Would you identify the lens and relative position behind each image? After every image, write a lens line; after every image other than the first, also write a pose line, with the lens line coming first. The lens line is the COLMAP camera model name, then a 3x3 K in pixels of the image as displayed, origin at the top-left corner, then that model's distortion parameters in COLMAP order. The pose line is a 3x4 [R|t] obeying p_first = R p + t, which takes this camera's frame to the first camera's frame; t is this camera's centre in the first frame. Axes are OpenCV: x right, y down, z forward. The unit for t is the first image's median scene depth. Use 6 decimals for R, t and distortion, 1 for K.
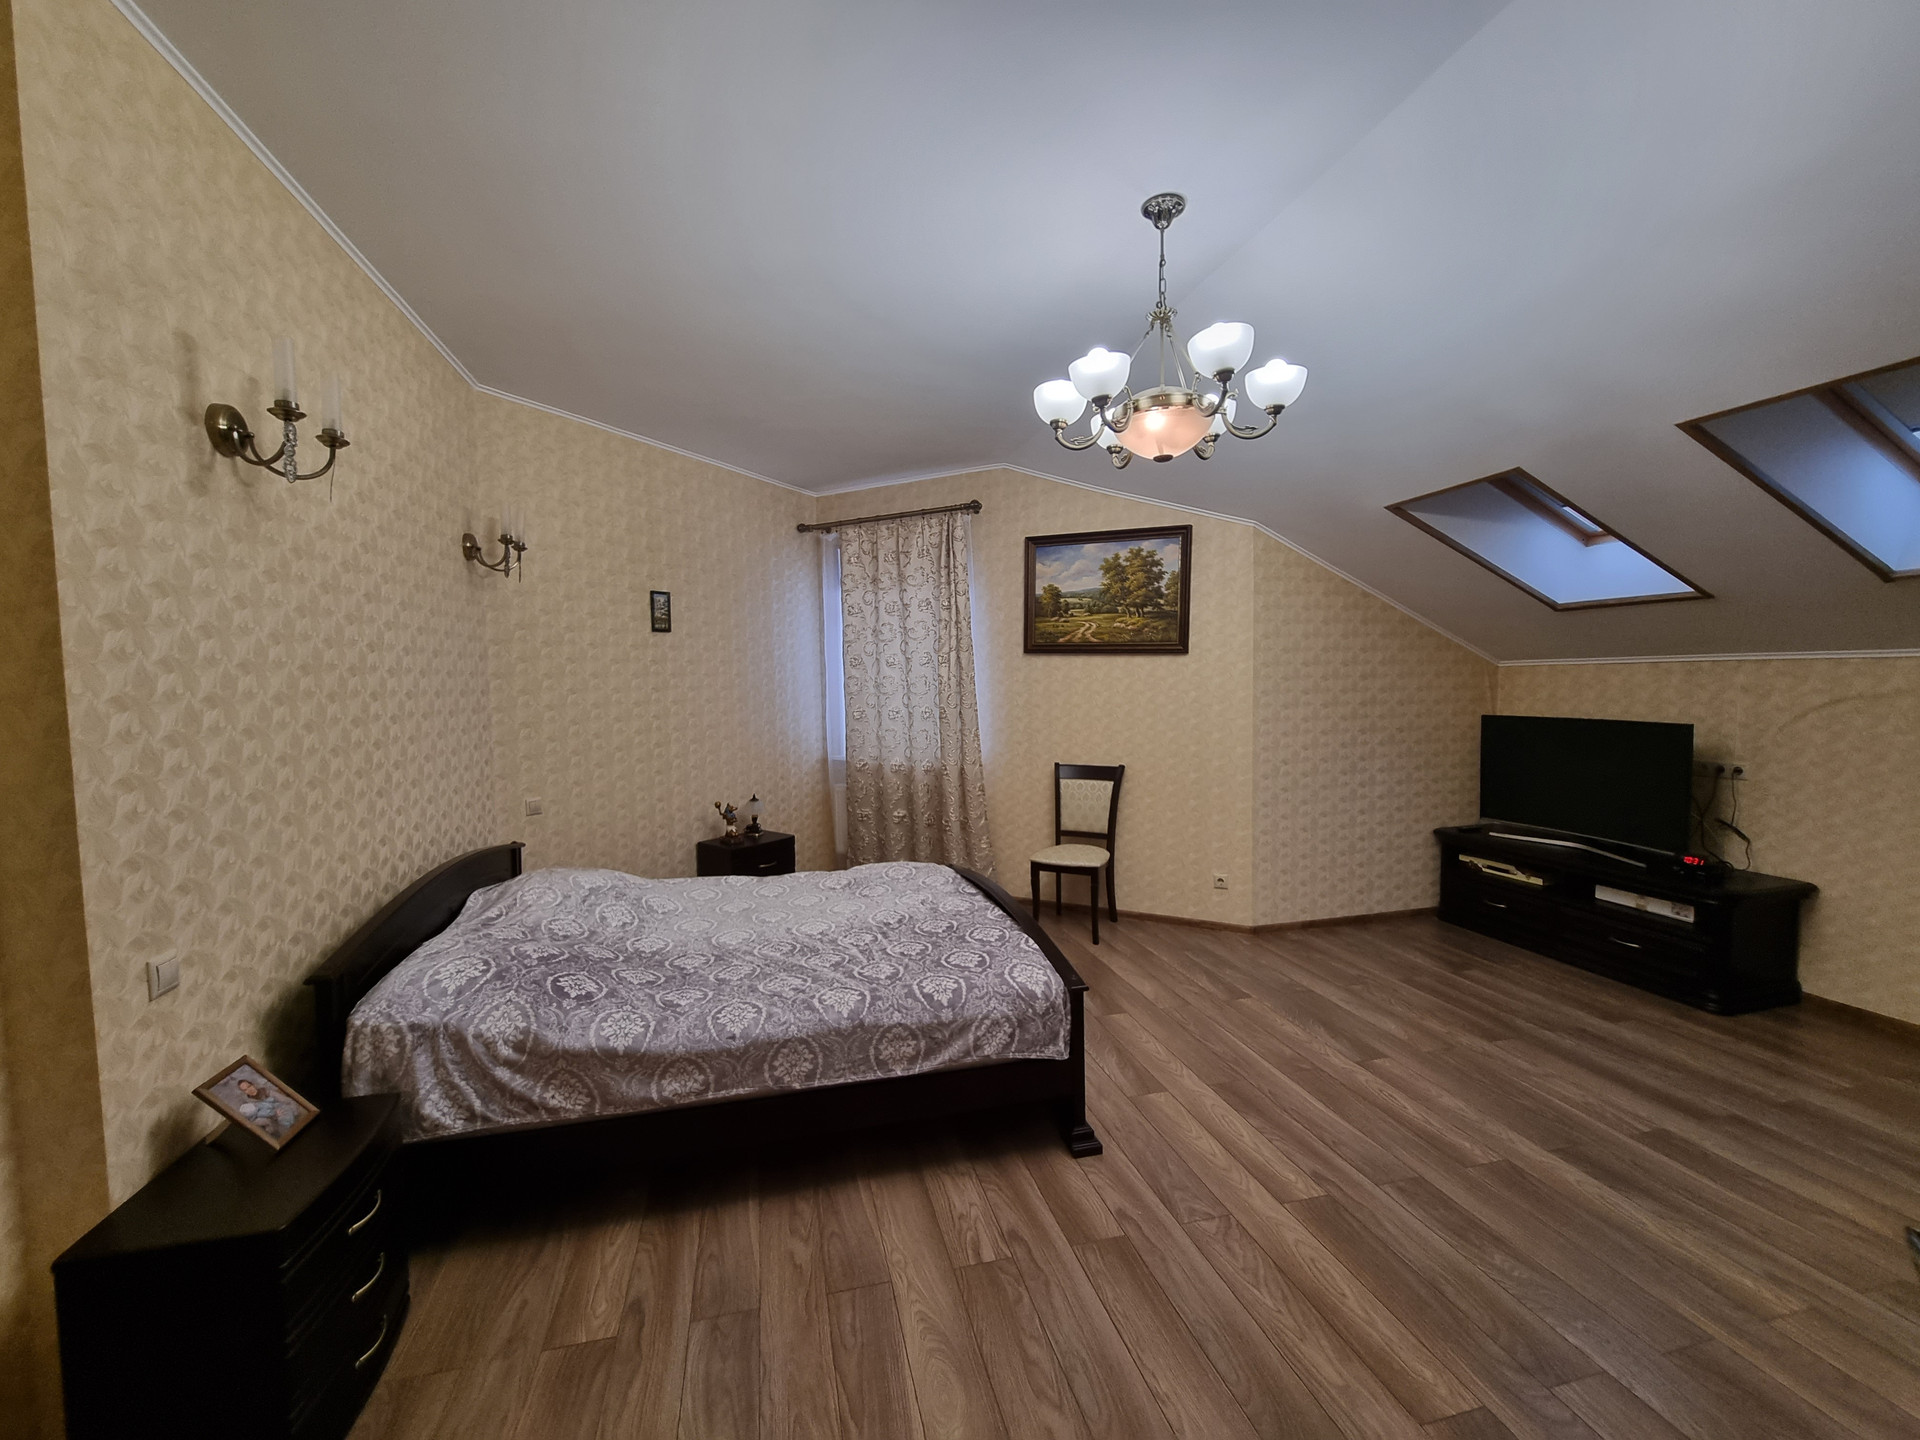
lens RADIAL K [[786.3, 0, 954.5], [0, 786.3, 732.8], [0, 0, 1]] dist [0.003308, -0.002192]
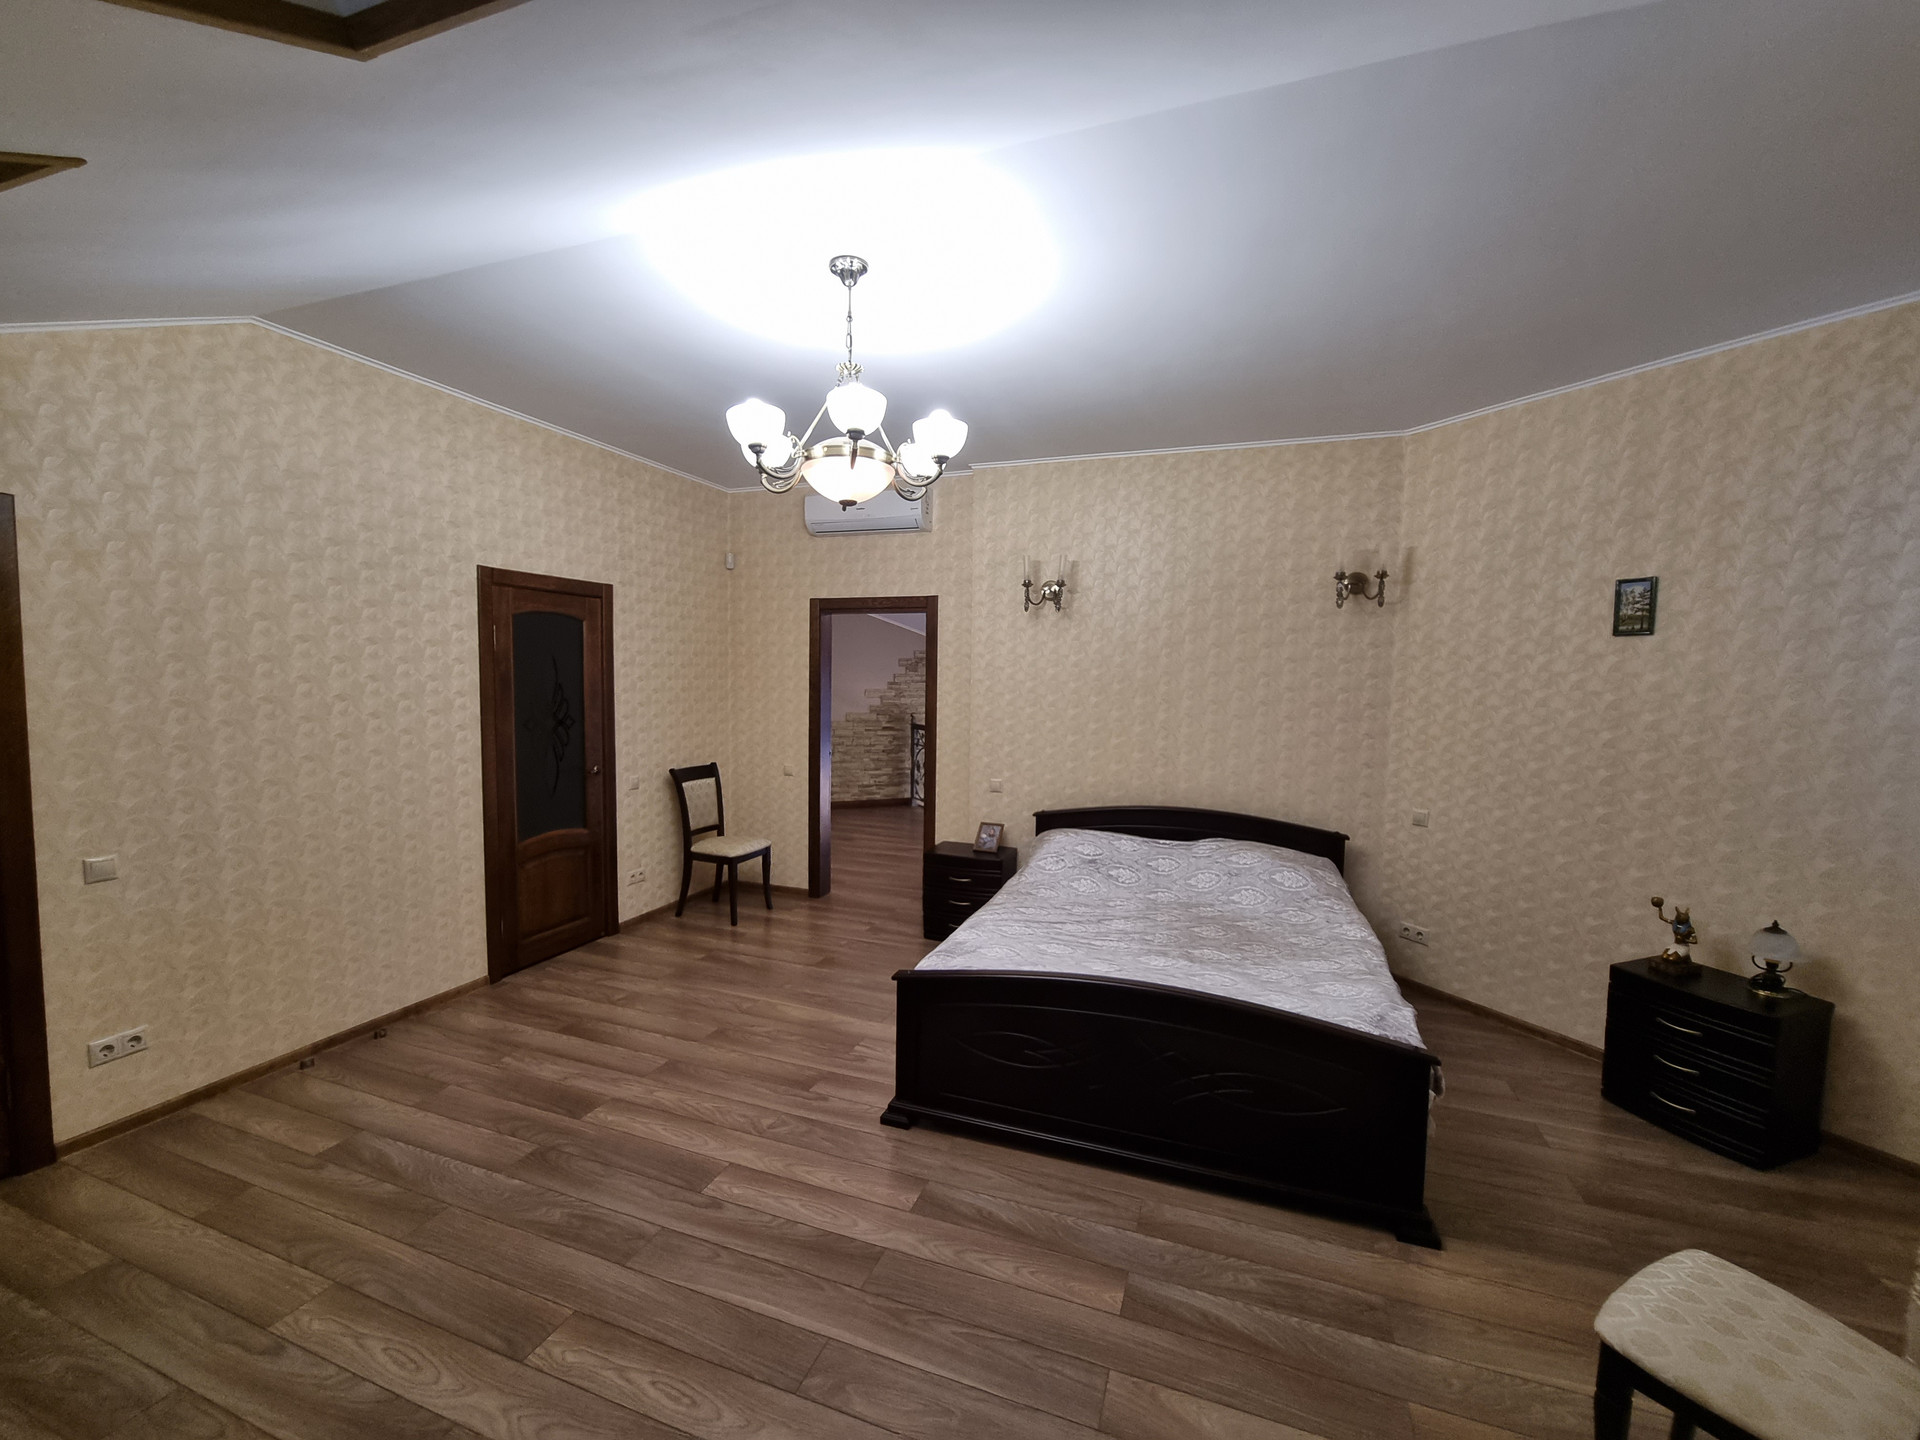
lens RADIAL K [[786.3, 0, 954.5], [0, 786.3, 732.8], [0, 0, 1]] dist [0.003308, -0.002192]
pose [[-0.563771, 0.073189, -0.822682, 1.093718], [-0.058631, 0.990007, 0.128253, -0.187917], [0.823847, 0.120540, -0.553846, 1.766871]]
